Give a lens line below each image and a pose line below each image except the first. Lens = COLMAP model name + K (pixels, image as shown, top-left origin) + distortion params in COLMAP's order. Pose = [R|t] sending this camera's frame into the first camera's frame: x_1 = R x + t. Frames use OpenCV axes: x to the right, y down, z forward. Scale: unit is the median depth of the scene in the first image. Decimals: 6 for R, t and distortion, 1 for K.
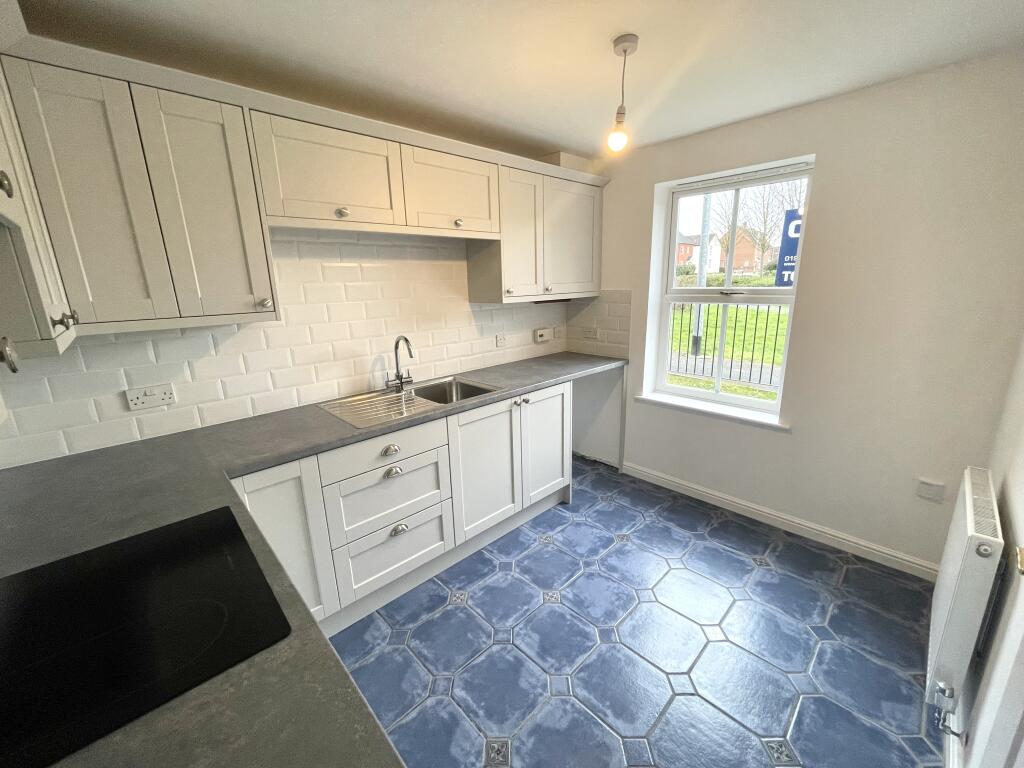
lens RADIAL K [[419.6, 0, 512.0], [0, 419.6, 384.0], [0, 0, 1]] dist [0.017253, -0.000002]
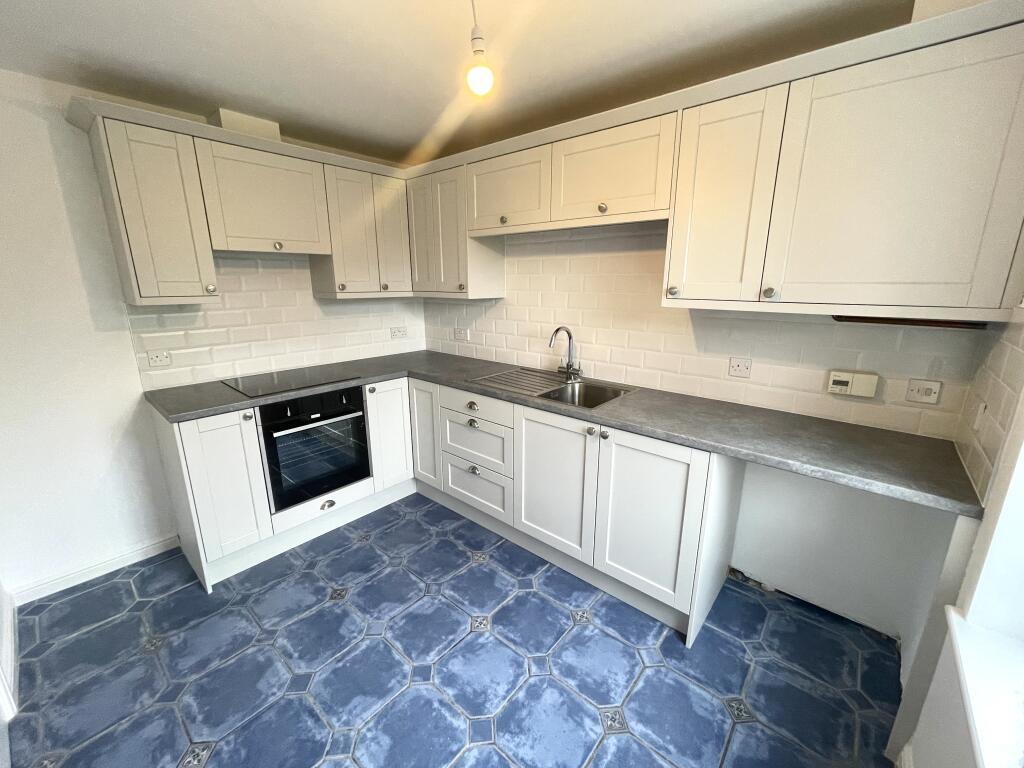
lens RADIAL K [[419.6, 0, 512.0], [0, 419.6, 384.0], [0, 0, 1]] dist [0.017253, -0.000002]
pose [[0.089859, 0.265035, -0.960043, 0.785203], [-0.248433, 0.939437, 0.236093, -0.199077], [0.964472, 0.217291, 0.150260, 0.764769]]
